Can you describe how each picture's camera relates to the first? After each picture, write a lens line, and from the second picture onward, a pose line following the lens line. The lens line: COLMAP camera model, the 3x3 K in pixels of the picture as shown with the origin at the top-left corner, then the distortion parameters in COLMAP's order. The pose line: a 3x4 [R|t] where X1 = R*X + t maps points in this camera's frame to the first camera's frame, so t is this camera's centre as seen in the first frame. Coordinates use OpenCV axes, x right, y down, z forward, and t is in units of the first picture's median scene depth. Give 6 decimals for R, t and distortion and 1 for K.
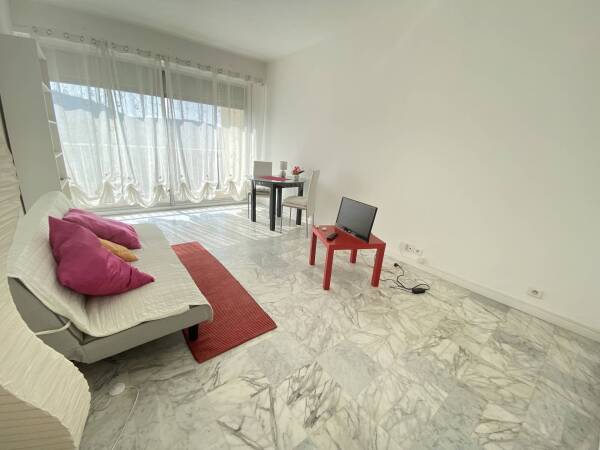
lens RADIAL K [[243.9, 0, 298.6], [0, 243.9, 223.2], [0, 0, 1]] dist [-0.001843, -0.000532]
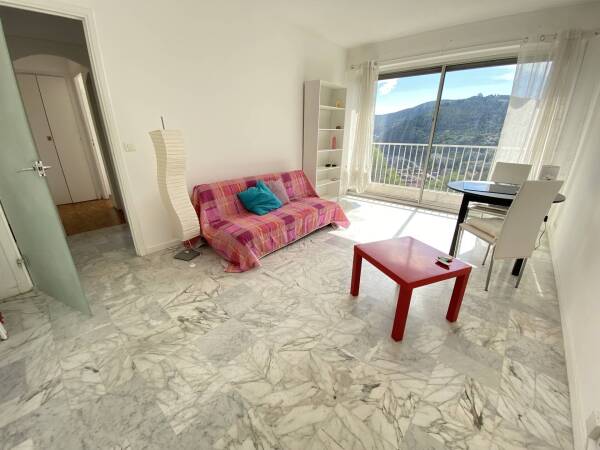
lens RADIAL K [[254.5, 0, 295.9], [0, 254.5, 225.4], [0, 0, 1]] dist [0.002491, 0.000073]
pose [[0.164794, 0.297223, -0.940479, 1.265383], [-0.303009, 0.922662, 0.238498, -0.250770], [0.938631, 0.245671, 0.242111, 0.996921]]
